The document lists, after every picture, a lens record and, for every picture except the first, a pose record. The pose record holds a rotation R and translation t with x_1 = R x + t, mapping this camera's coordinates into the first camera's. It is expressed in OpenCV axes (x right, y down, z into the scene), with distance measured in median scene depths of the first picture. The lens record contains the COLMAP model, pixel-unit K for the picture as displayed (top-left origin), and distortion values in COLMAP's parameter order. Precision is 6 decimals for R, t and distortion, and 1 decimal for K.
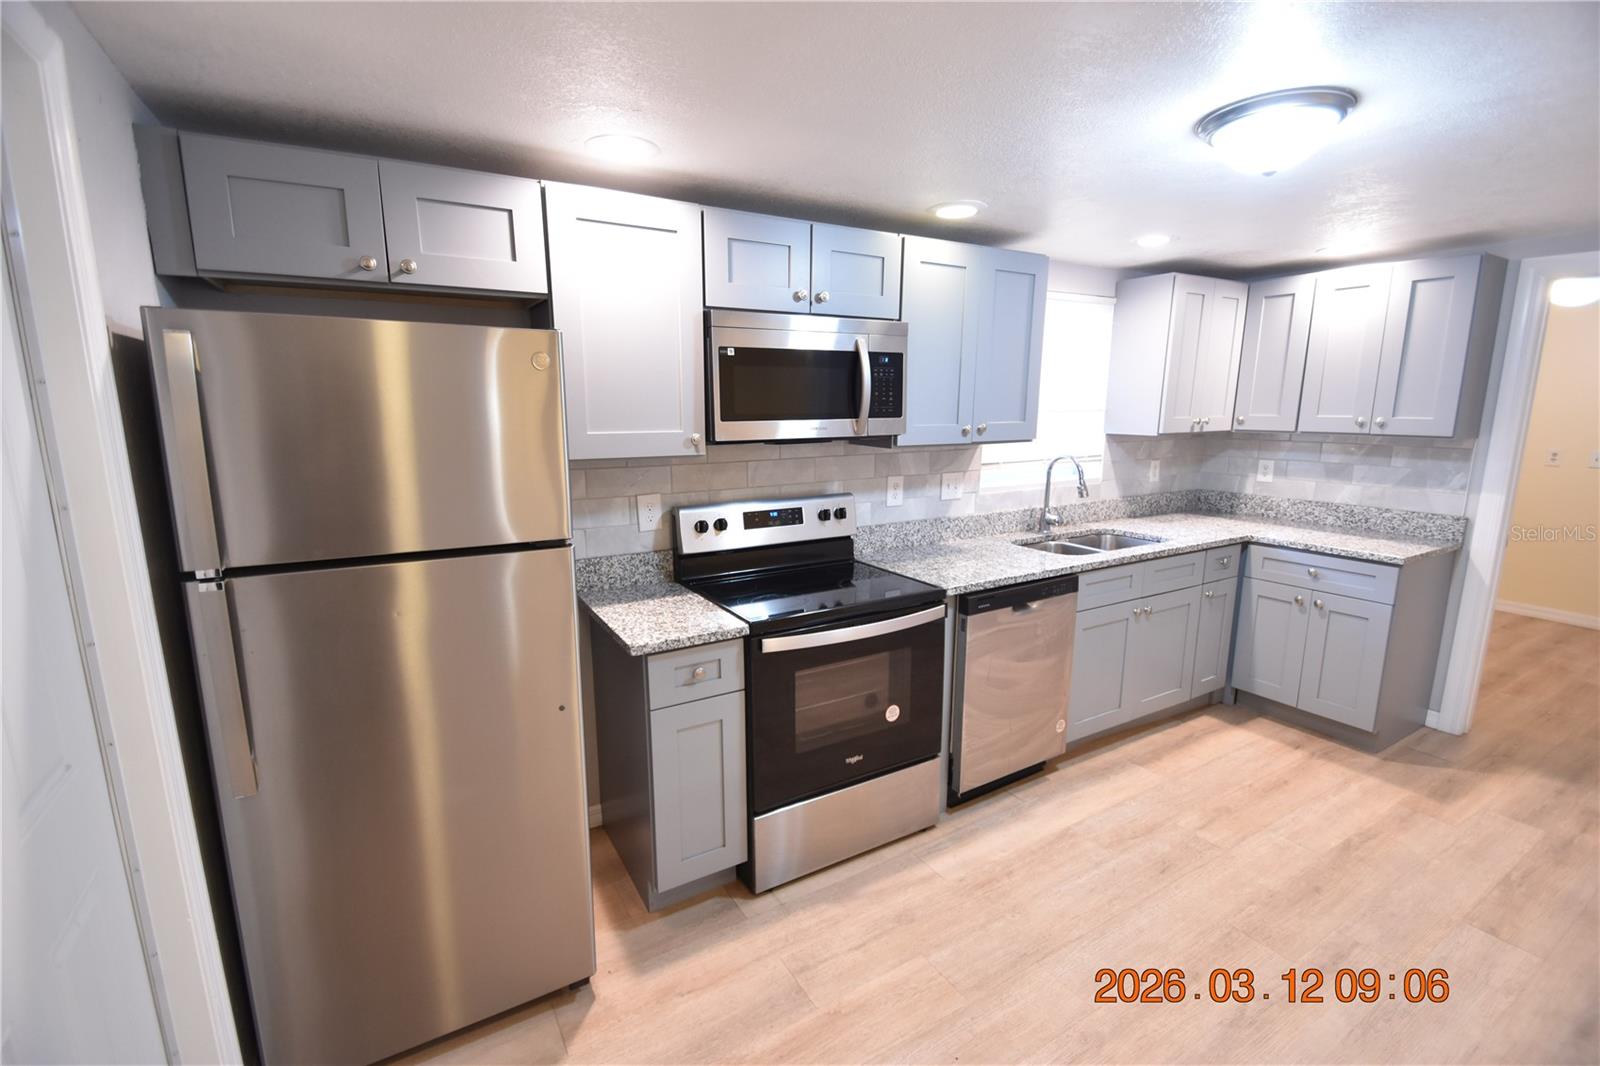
lens RADIAL K [[698.7, 0, 797.8], [0, 698.7, 538.9], [0, 0, 1]] dist [0.019618, -0.021086]
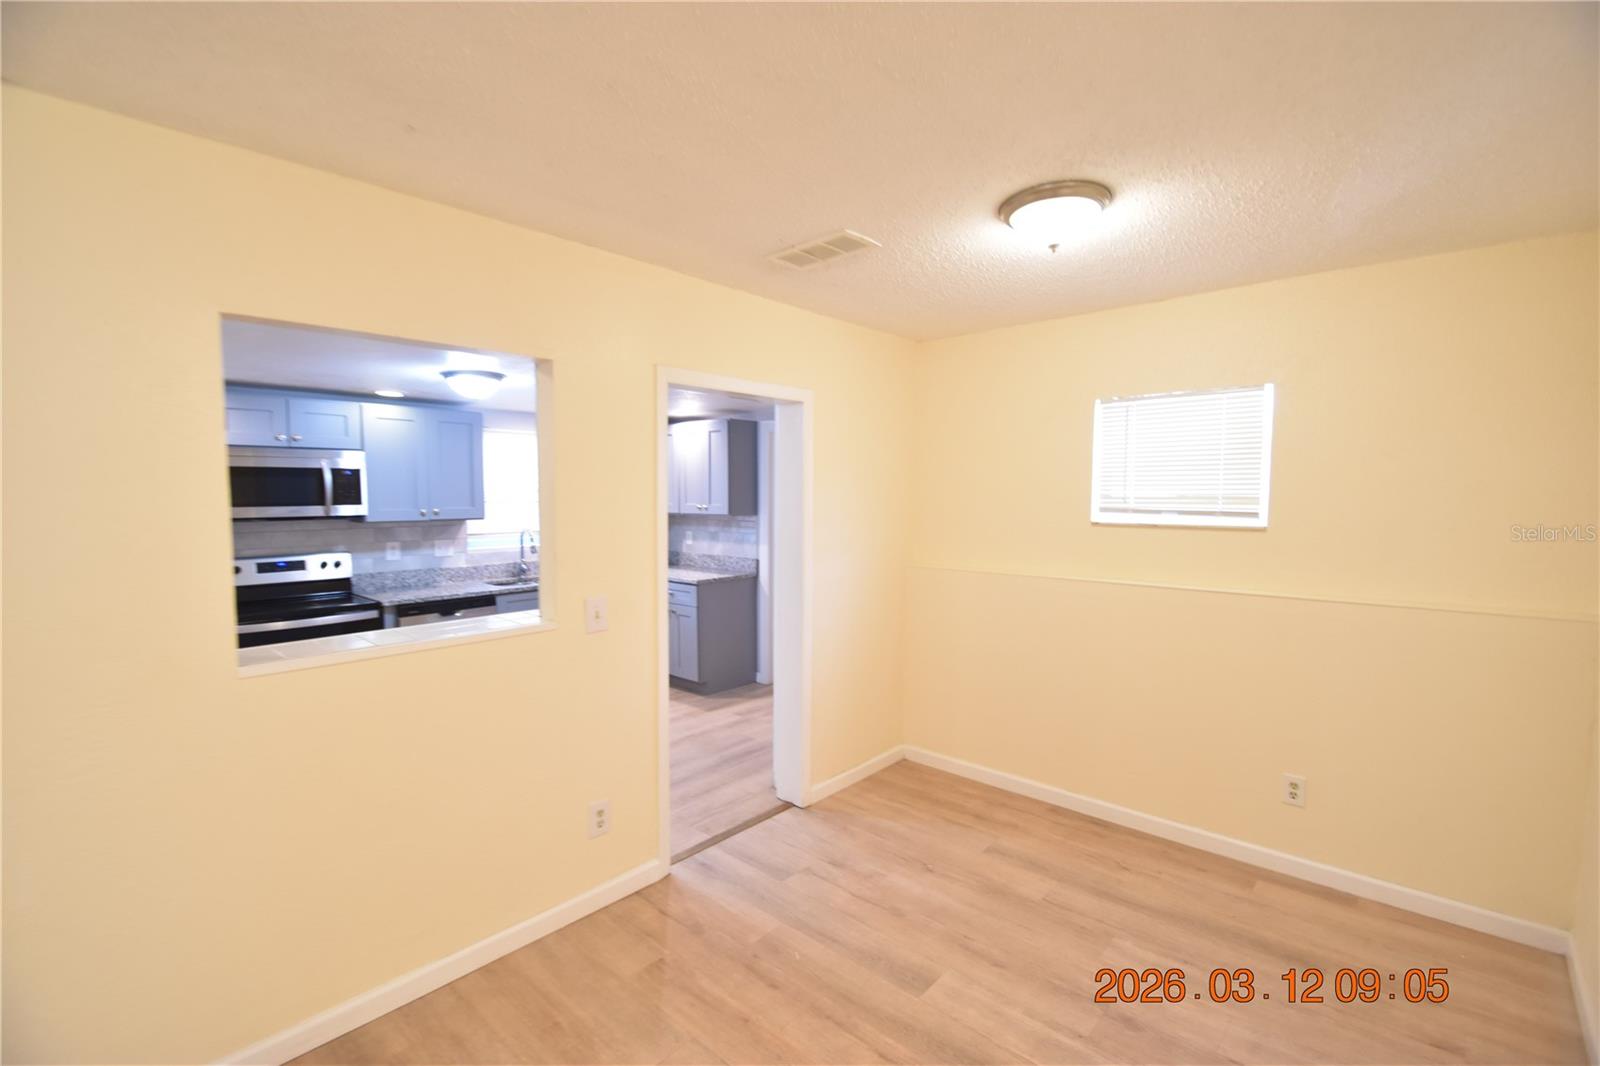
lens RADIAL K [[698.7, 0, 797.8], [0, 698.7, 538.9], [0, 0, 1]] dist [0.019618, -0.021086]
pose [[0.956619, -0.016885, 0.290853, 0.547895], [0.053556, 0.991499, -0.118585, 0.139857], [-0.286378, 0.129018, 0.949390, -0.764102]]
